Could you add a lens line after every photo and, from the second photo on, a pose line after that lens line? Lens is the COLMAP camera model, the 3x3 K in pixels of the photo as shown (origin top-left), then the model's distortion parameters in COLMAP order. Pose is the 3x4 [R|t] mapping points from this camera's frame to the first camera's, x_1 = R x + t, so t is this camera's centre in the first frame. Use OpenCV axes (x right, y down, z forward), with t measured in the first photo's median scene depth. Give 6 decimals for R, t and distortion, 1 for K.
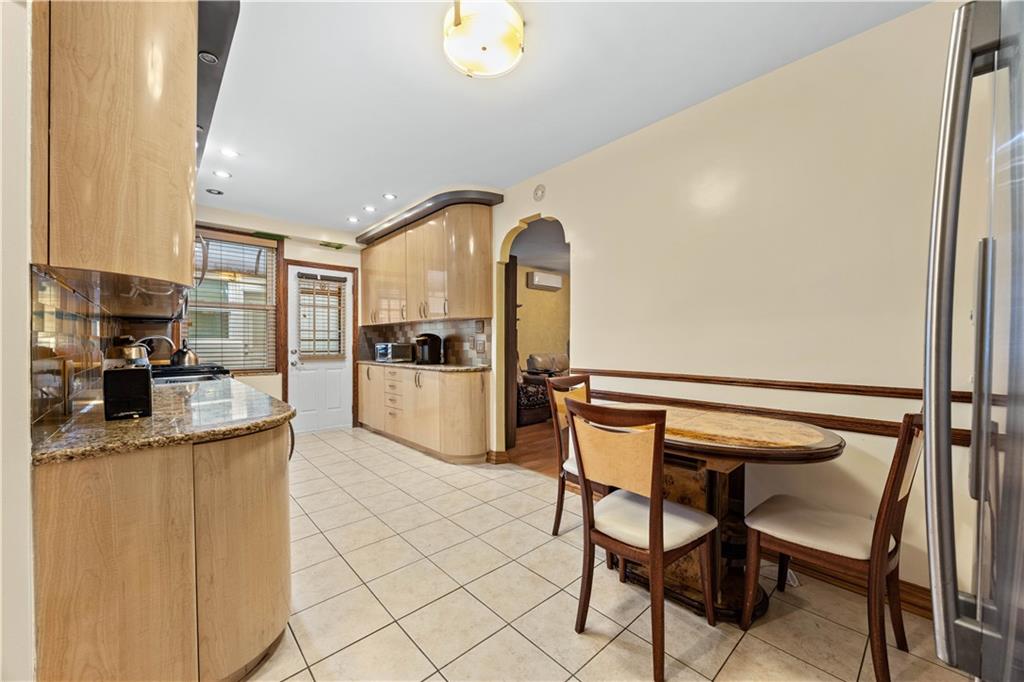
lens RADIAL K [[393.6, 0, 507.8], [0, 393.6, 344.6], [0, 0, 1]] dist [0.000437, -0.000928]
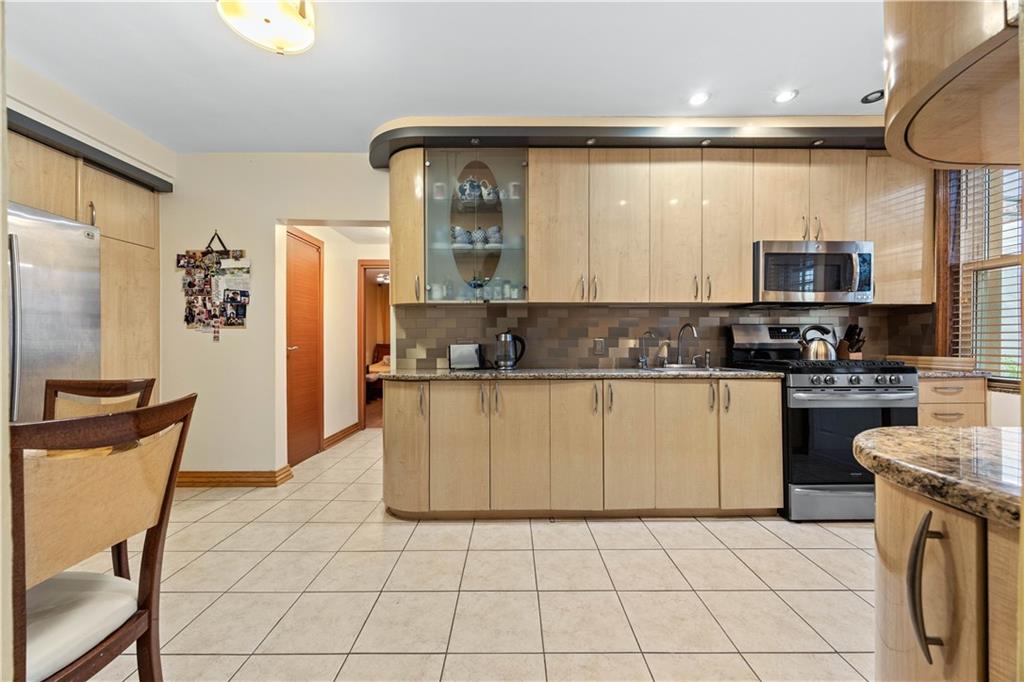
lens RADIAL K [[393.6, 0, 513.5], [0, 393.6, 338.5], [0, 0, 1]] dist [0.000437, -0.000928]
pose [[-0.657919, -0.008201, -0.753044, 0.162281], [-0.006121, 0.999966, -0.005542, 0.022521], [0.753064, 0.000963, -0.657946, 1.270708]]
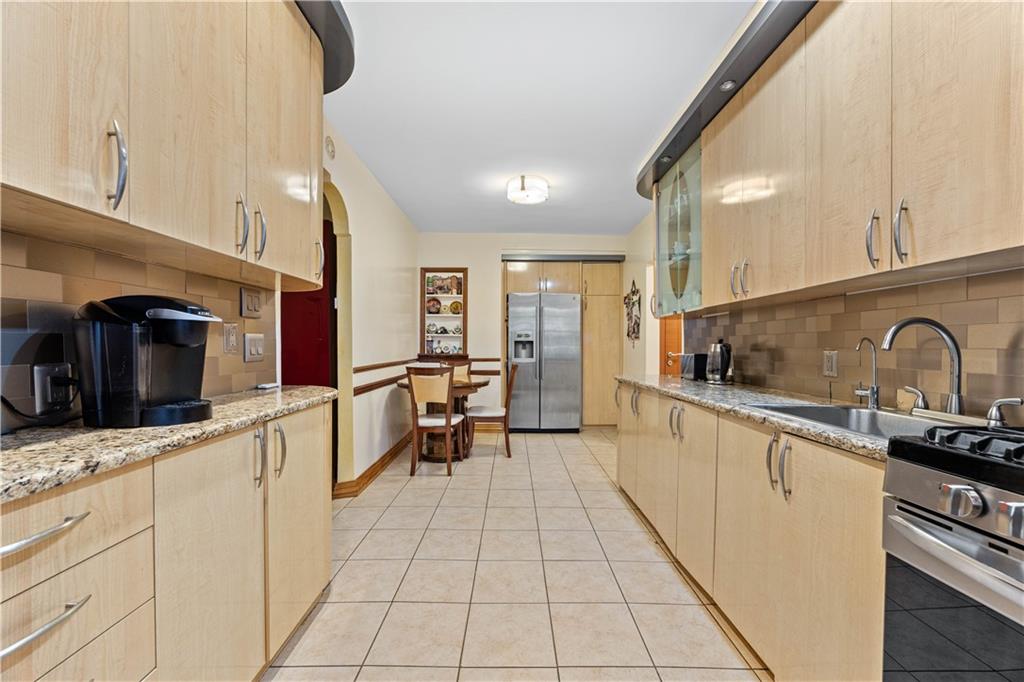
lens RADIAL K [[393.6, 0, 512.4], [0, 393.6, 349.1], [0, 0, 1]] dist [0.000437, -0.000928]
pose [[-0.750234, -0.008278, 0.661120, -0.809598], [0.003061, 0.999867, 0.015994, 0.002448], [-0.661165, 0.014023, -0.750109, 1.562409]]
